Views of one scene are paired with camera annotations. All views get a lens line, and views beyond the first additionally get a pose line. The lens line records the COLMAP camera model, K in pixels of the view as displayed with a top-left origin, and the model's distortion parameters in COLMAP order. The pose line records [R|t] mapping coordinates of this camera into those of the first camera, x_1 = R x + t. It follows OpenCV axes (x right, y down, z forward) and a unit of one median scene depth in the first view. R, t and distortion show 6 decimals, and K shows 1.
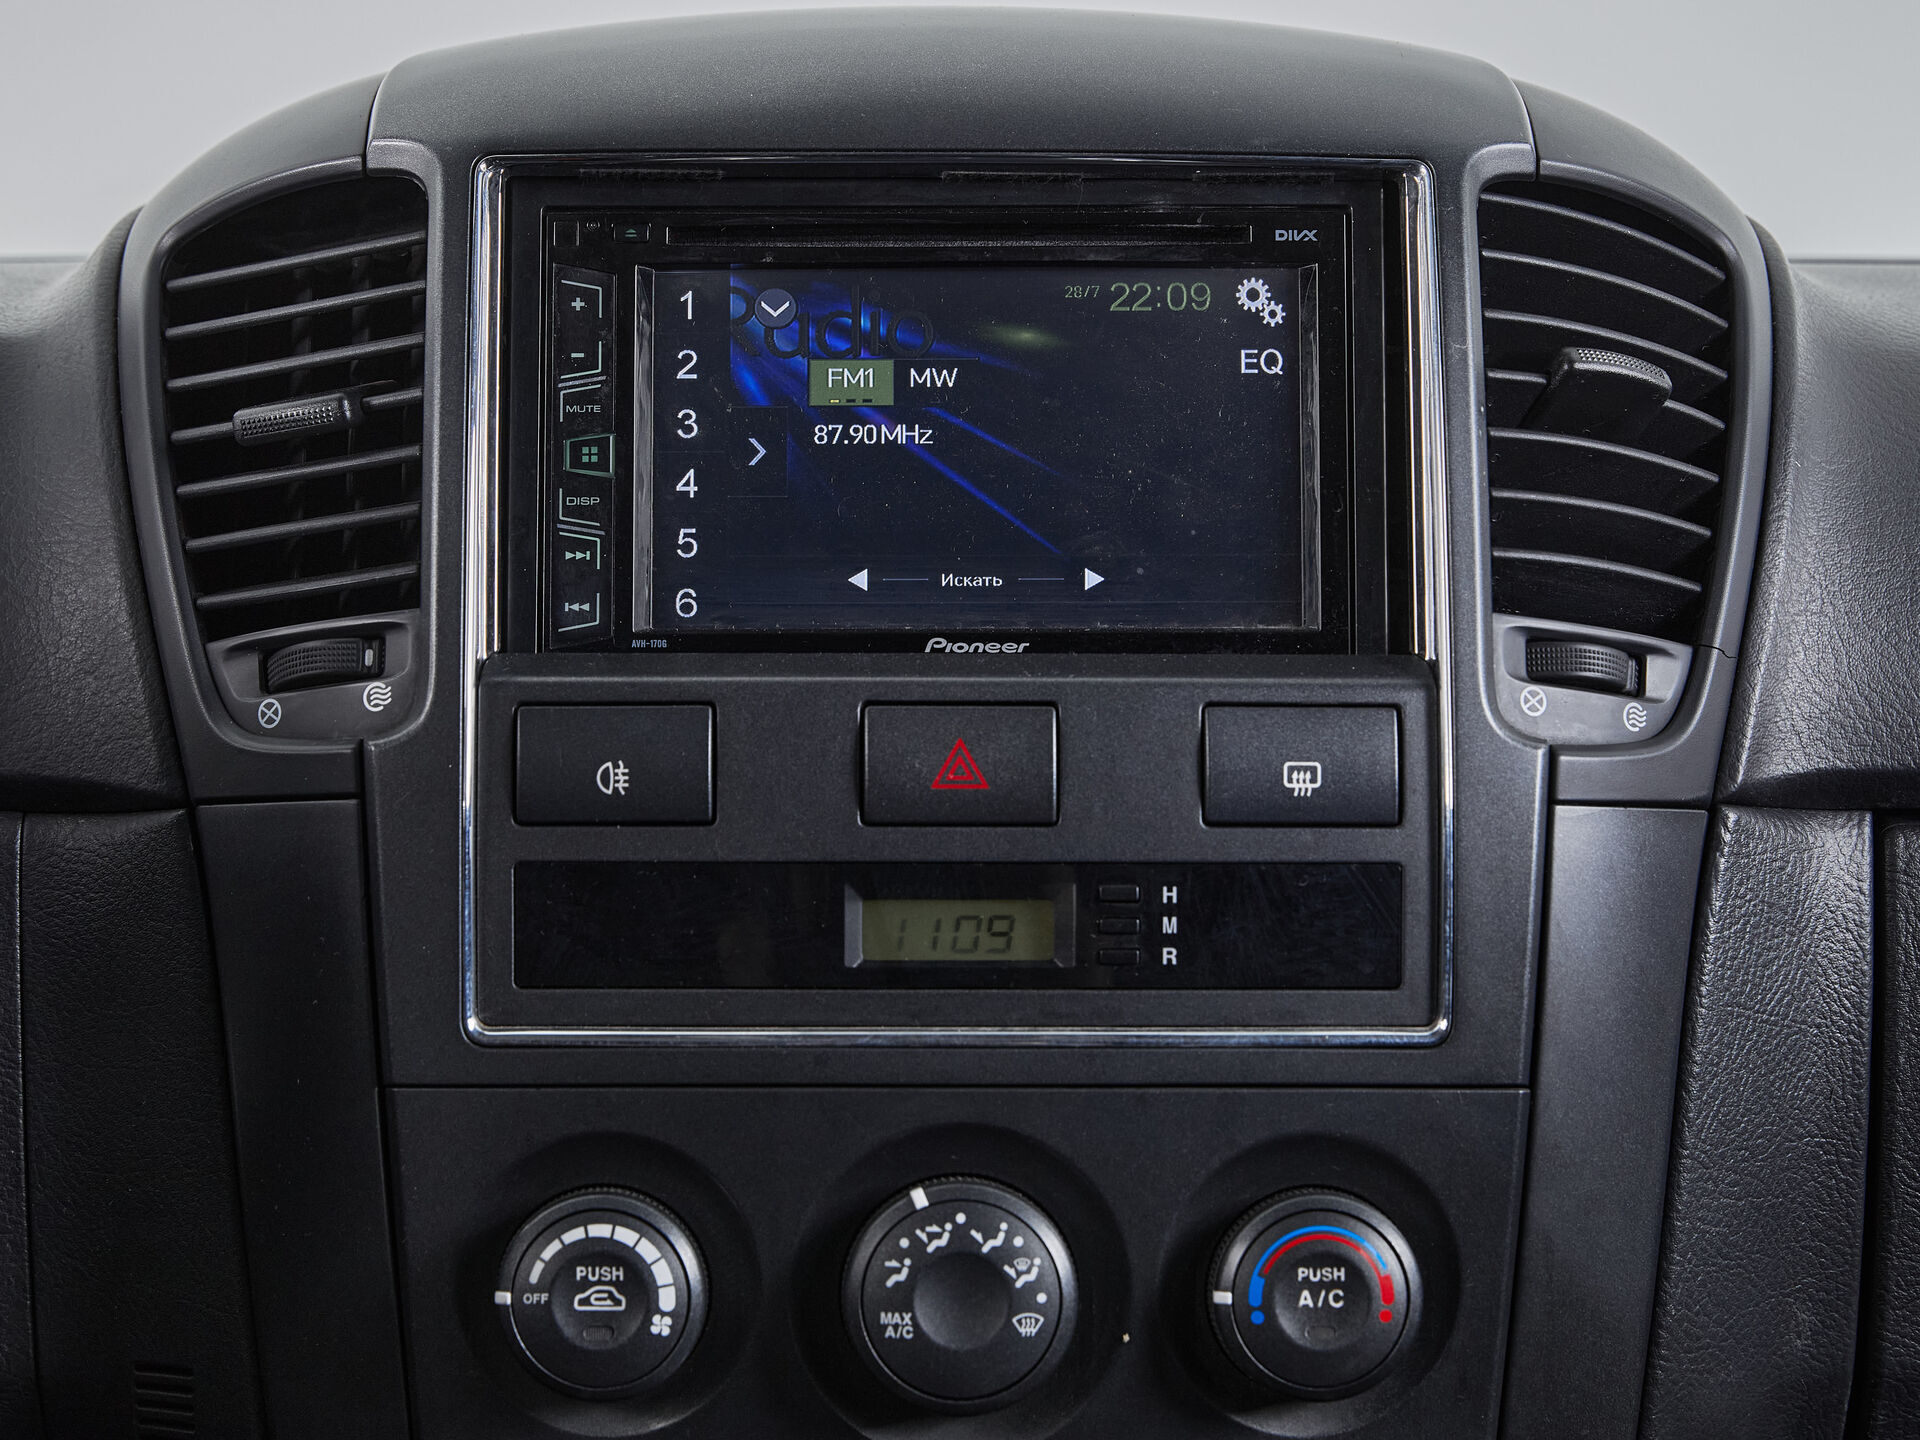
lens RADIAL K [[3959.9, 0, 939.6], [0, 3959.9, 770.2], [0, 0, 1]] dist [-0.037253, 0.000000]
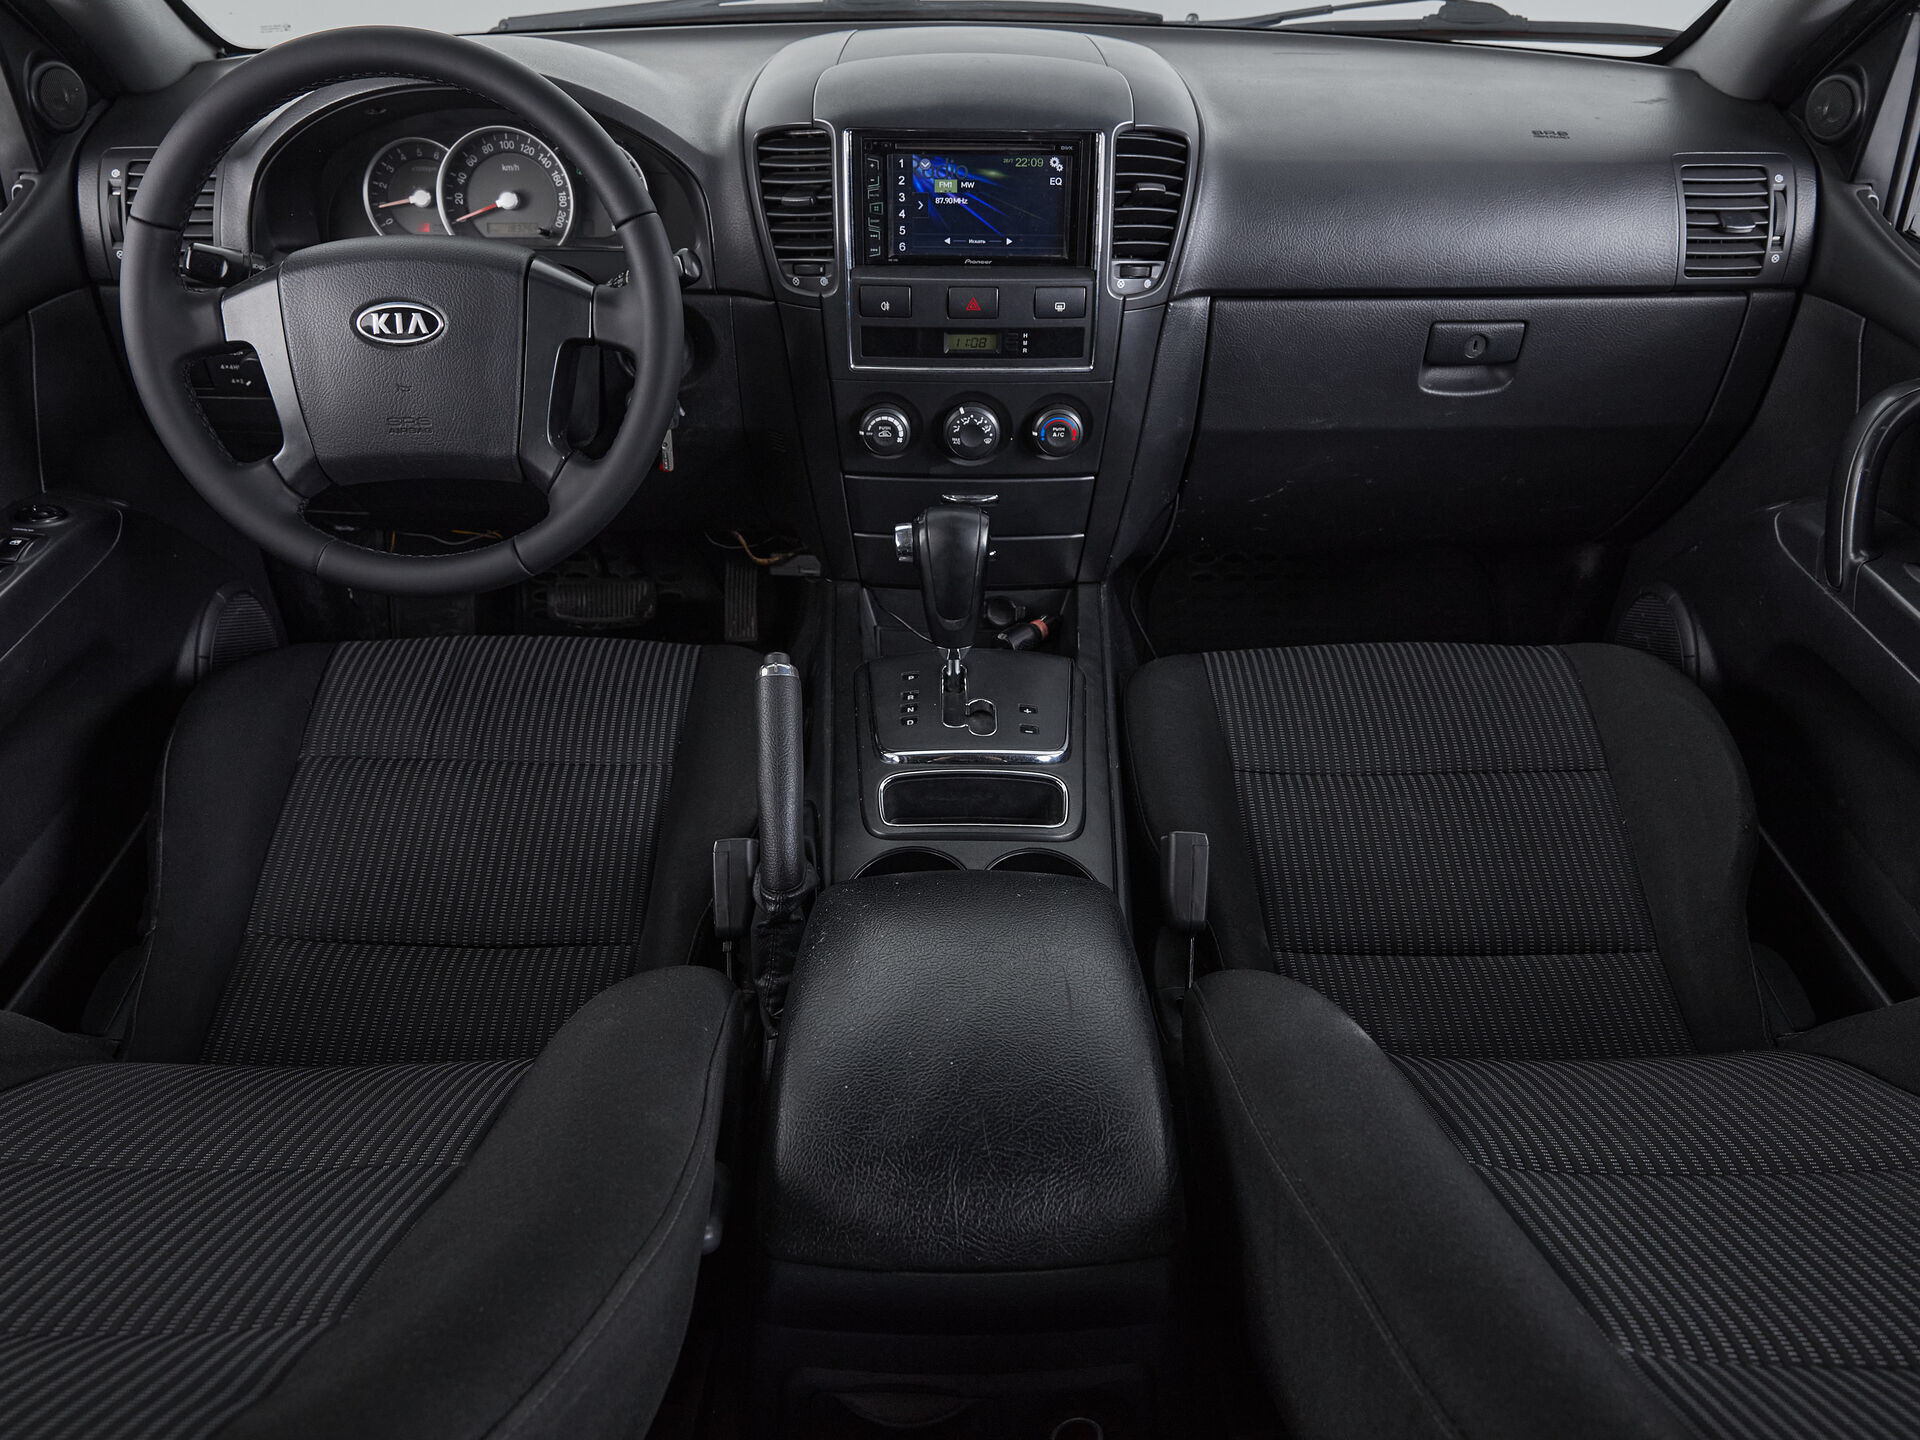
lens RADIAL K [[1451.5, 0, 948.9], [0, 1451.5, 691.2], [0, 0, 1]] dist [-0.013814, 0.010625]
pose [[0.999909, 0.011452, -0.007111, -0.004298], [-0.005960, 0.848713, 0.528821, -0.422880], [0.012091, -0.528730, 0.848704, -0.416683]]
